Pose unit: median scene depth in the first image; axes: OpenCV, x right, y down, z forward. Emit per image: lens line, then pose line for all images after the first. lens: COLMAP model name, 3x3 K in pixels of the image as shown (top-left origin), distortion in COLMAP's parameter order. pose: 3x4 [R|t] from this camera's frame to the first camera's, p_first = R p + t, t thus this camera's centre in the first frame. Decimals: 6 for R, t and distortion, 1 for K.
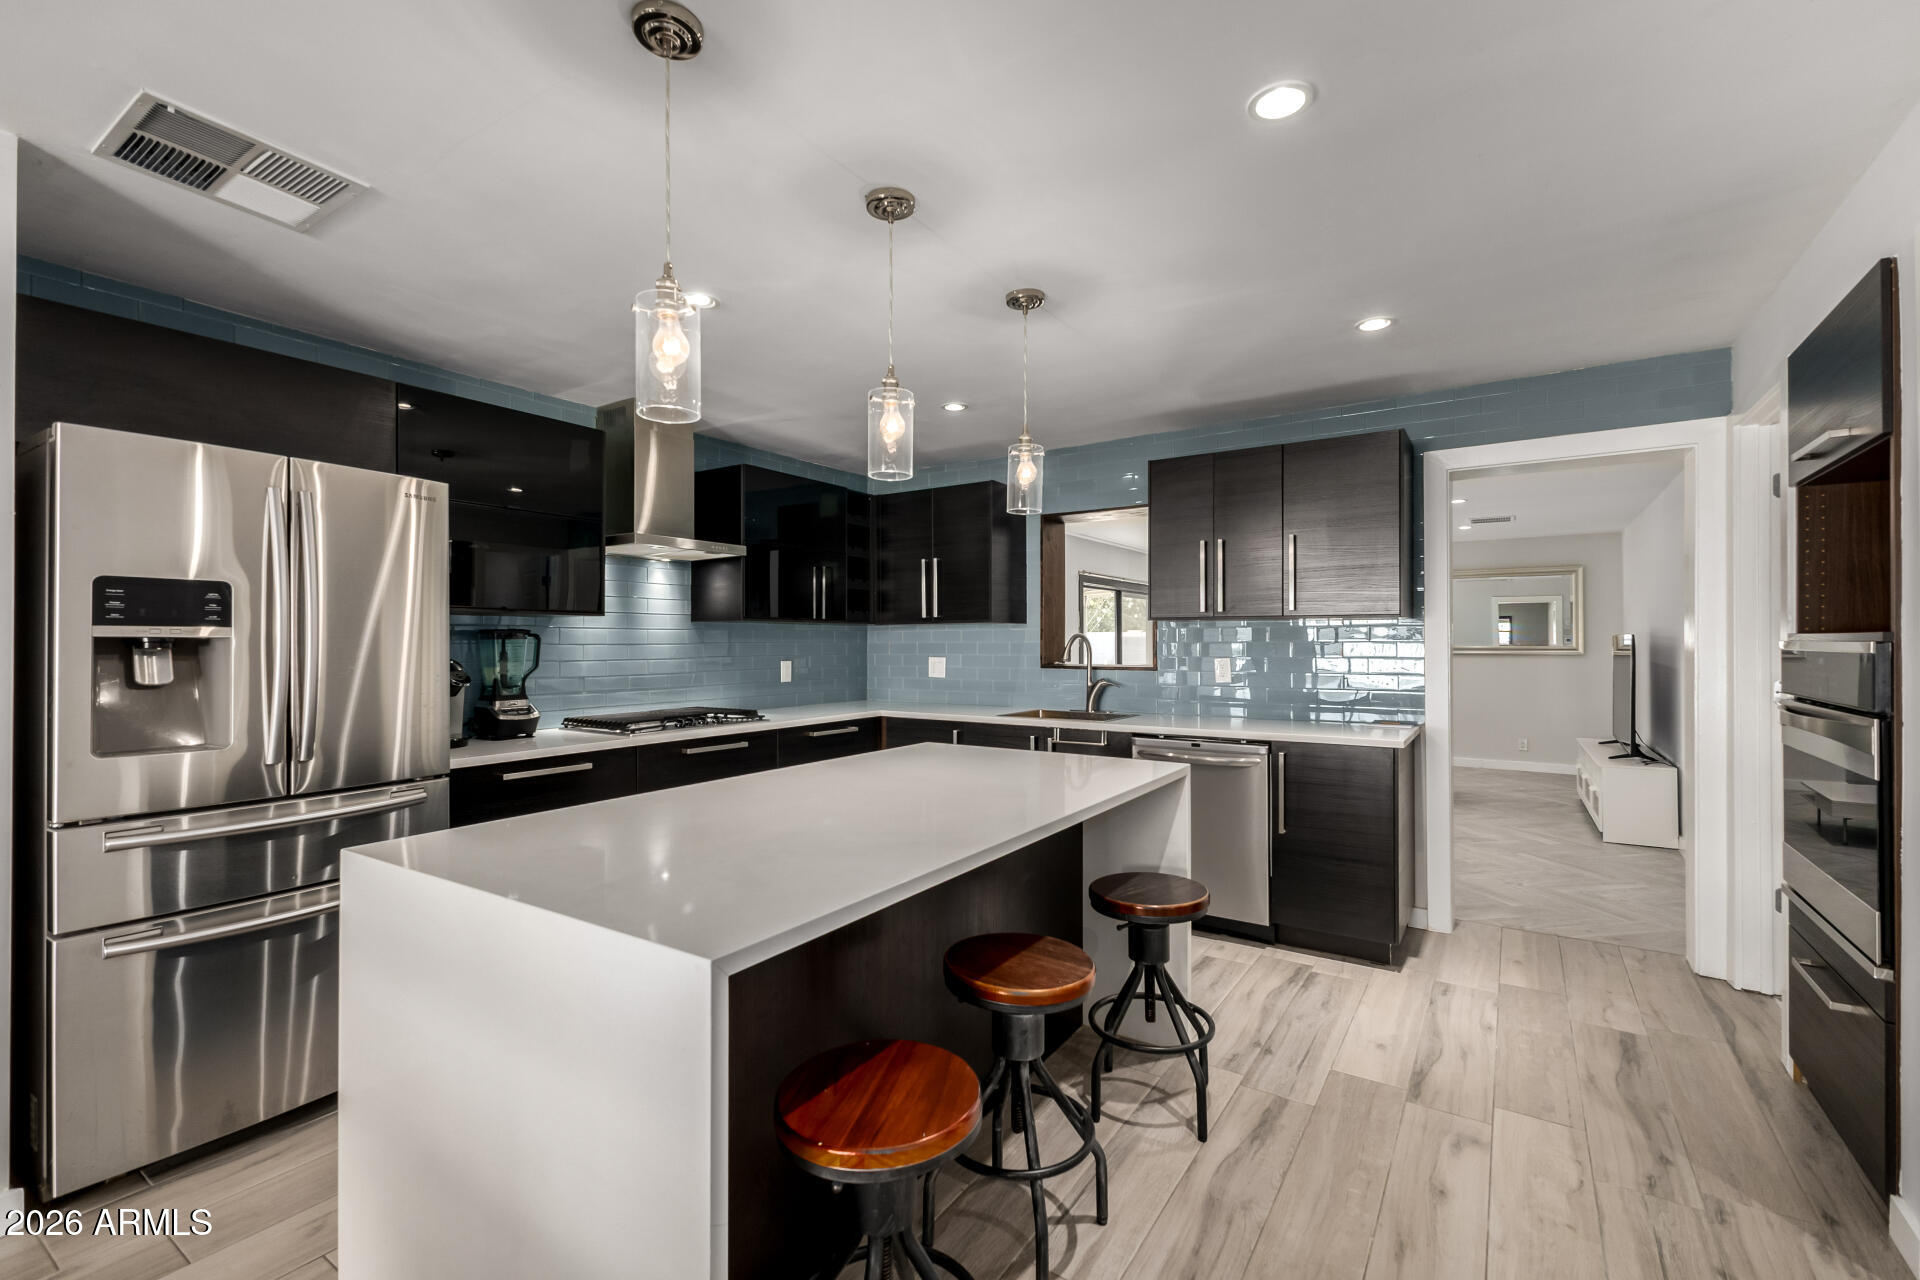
lens RADIAL K [[826.4, 0, 971.7], [0, 826.4, 638.9], [0, 0, 1]] dist [0.014460, -0.004452]
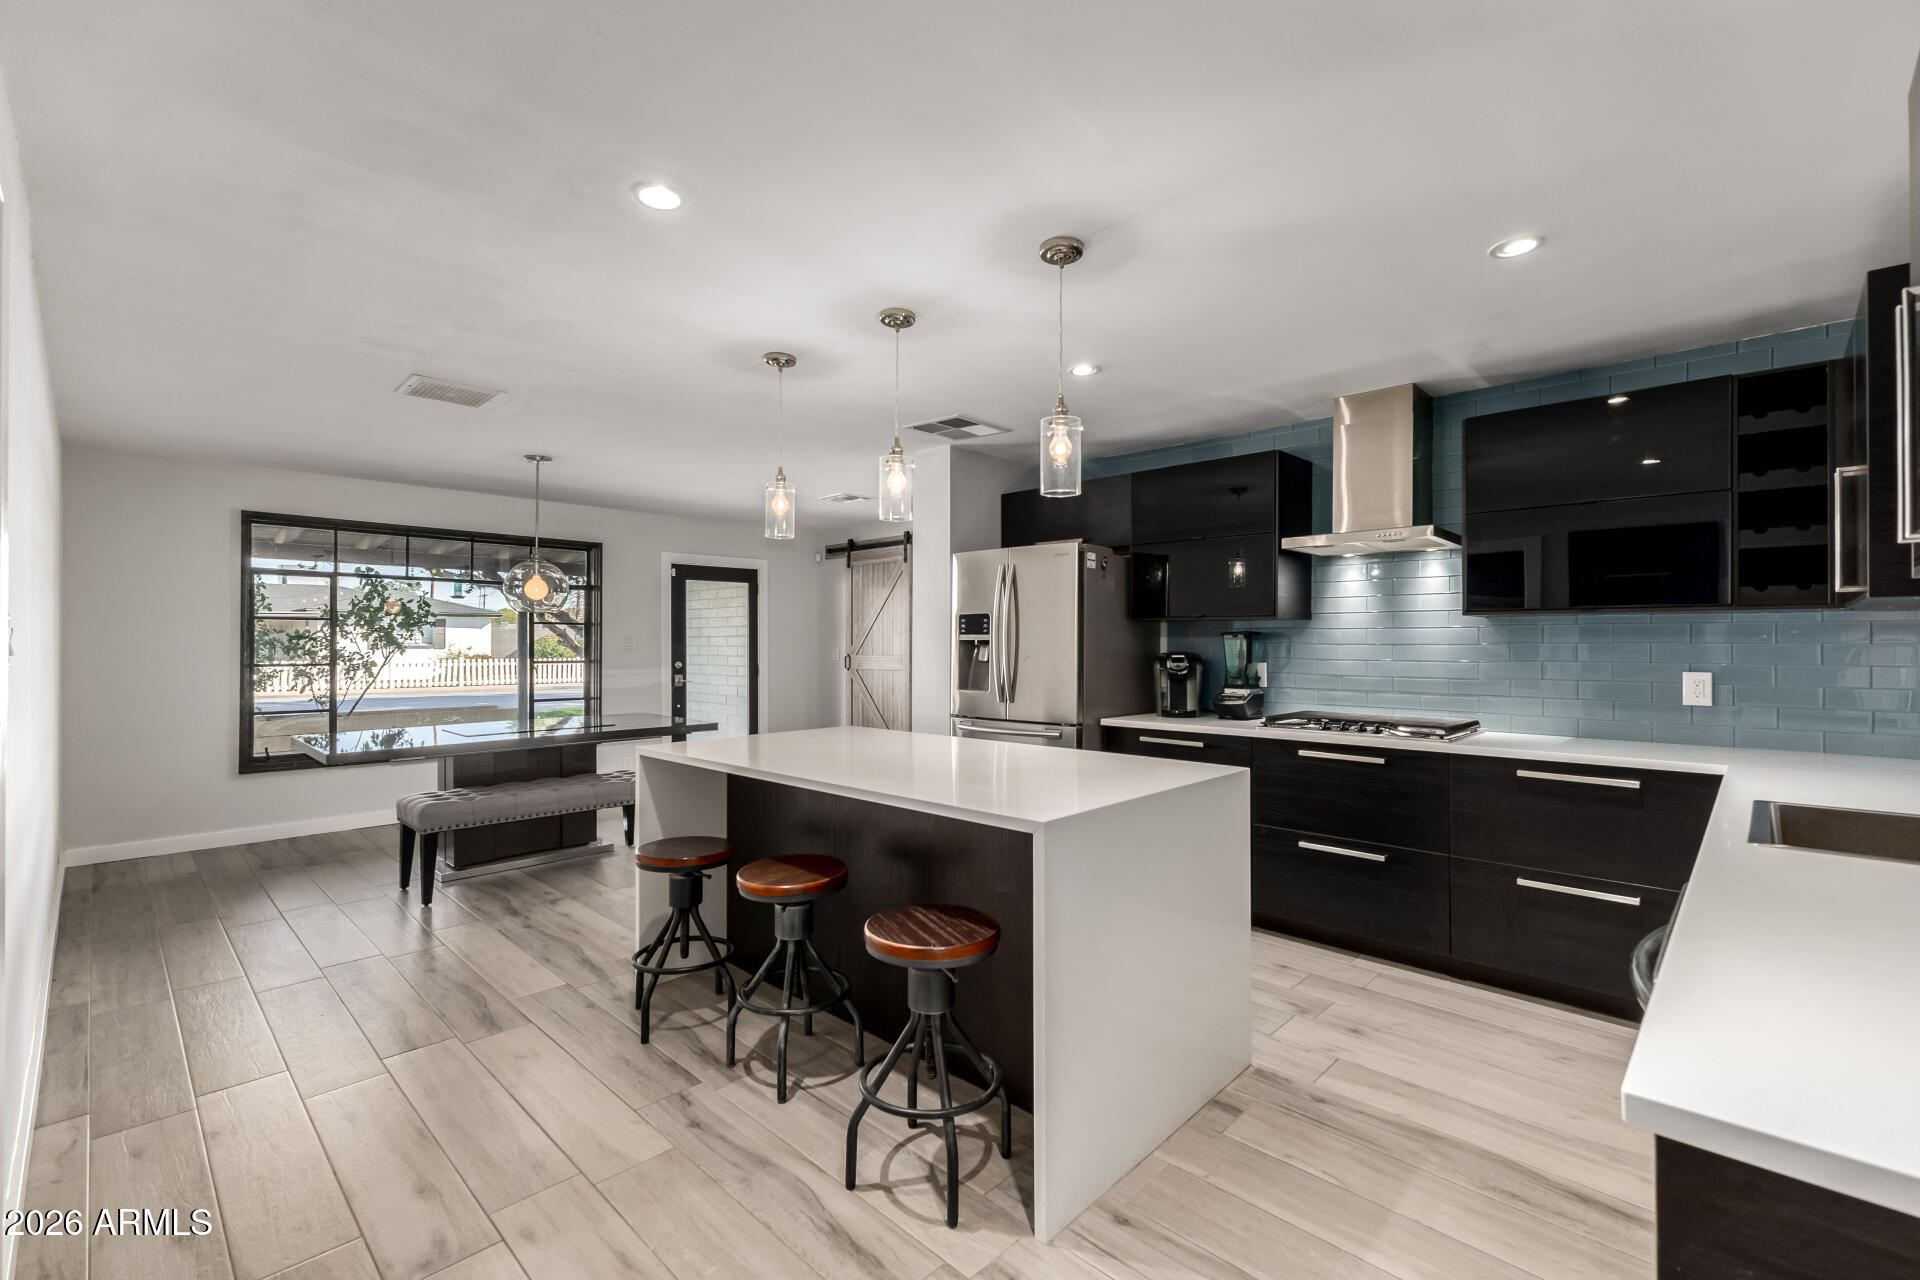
lens RADIAL K [[826.4, 0, 971.7], [0, 826.4, 638.9], [0, 0, 1]] dist [0.014460, -0.004452]
pose [[-0.180572, 0.000560, -0.983562, 0.951976], [0.003503, 0.999994, -0.000074, -0.002555], [0.983556, -0.003459, -0.180573, 1.069137]]
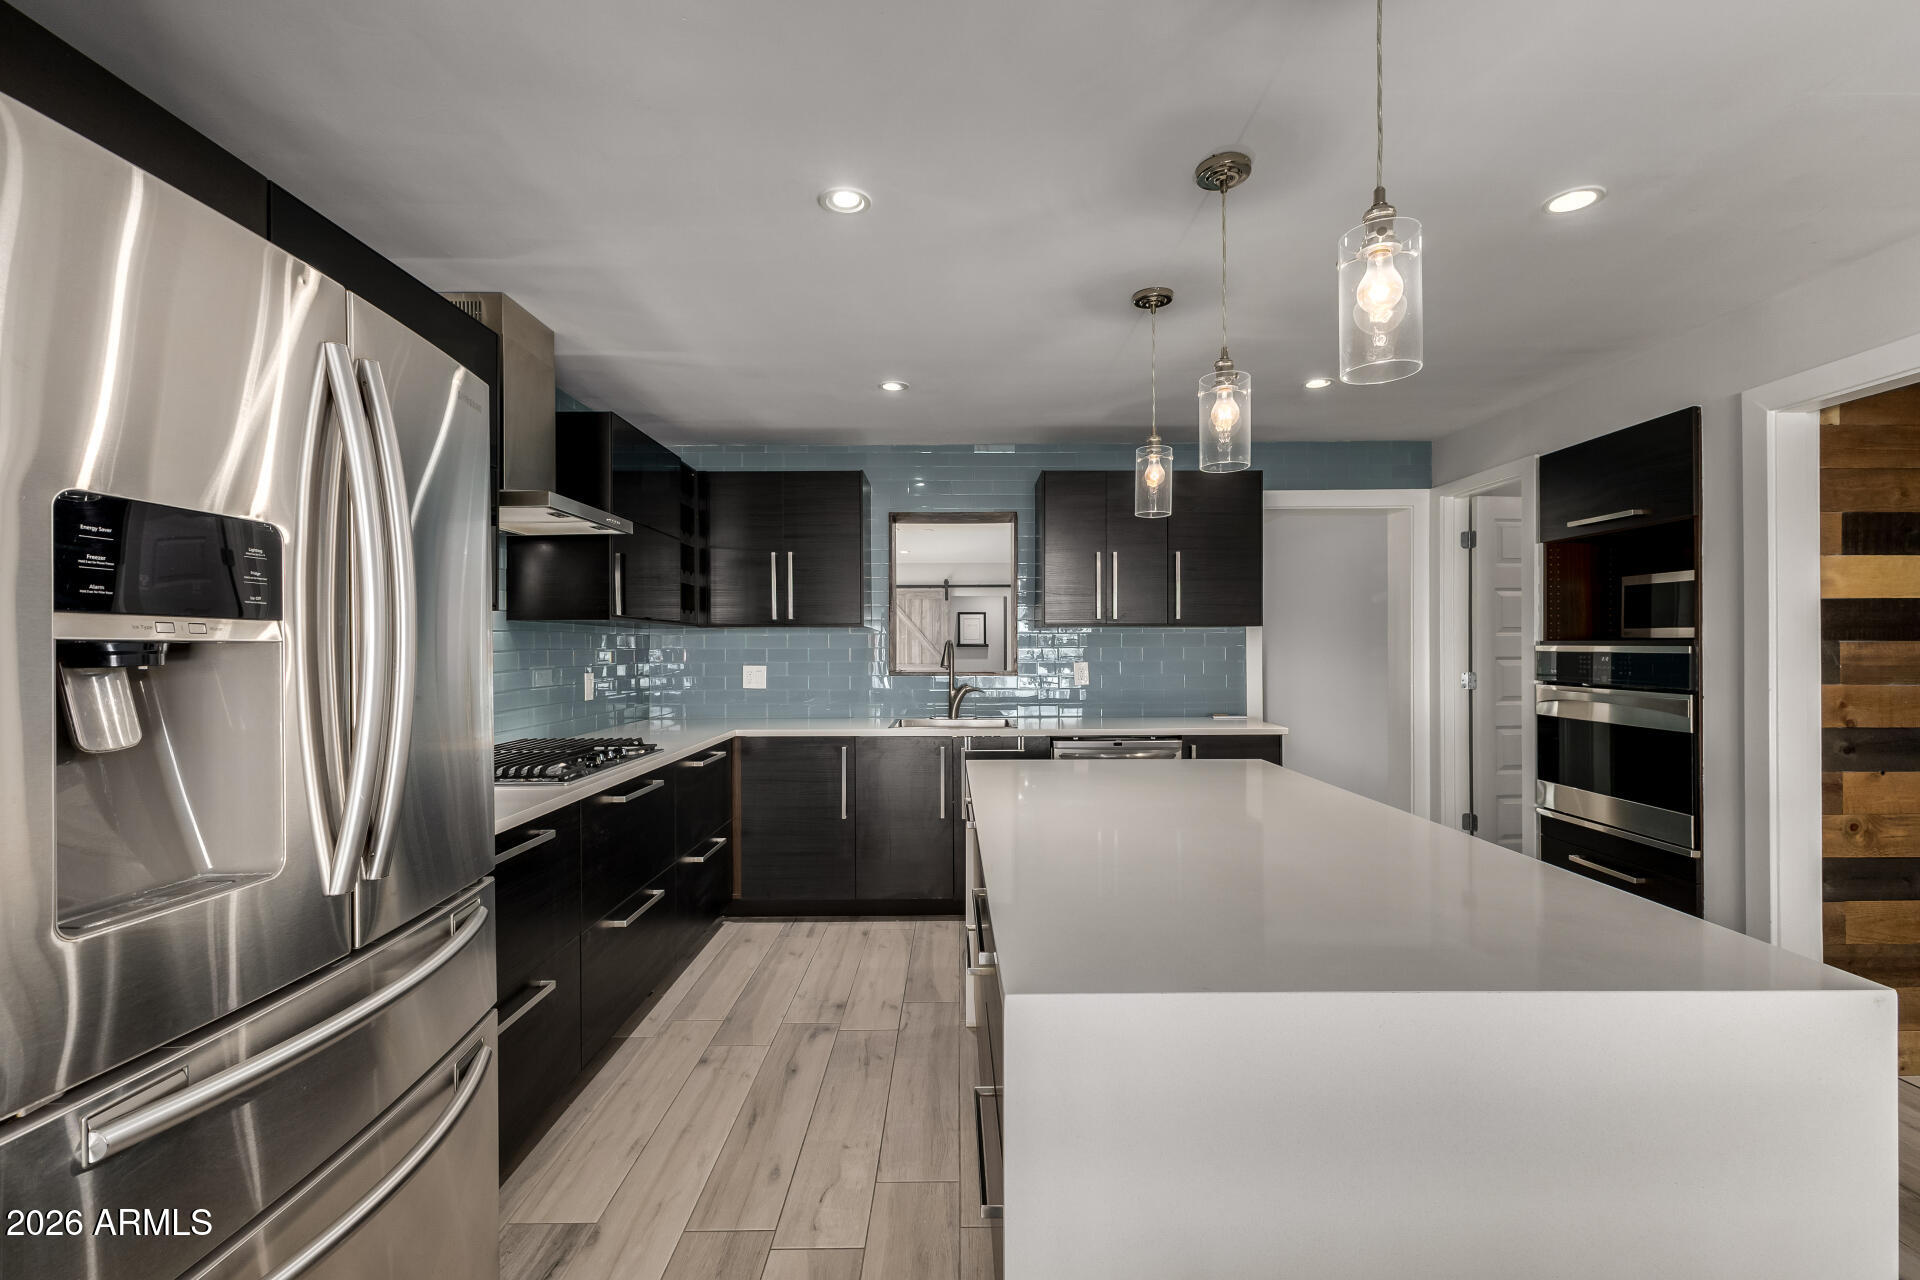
lens RADIAL K [[826.4, 0, 971.7], [0, 826.4, 638.9], [0, 0, 1]] dist [0.014460, -0.004452]
pose [[0.834500, 0.003608, 0.550996, -0.656348], [-0.000065, 0.999979, -0.006449, -0.000026], [-0.551007, 0.005346, 0.834483, 0.300560]]
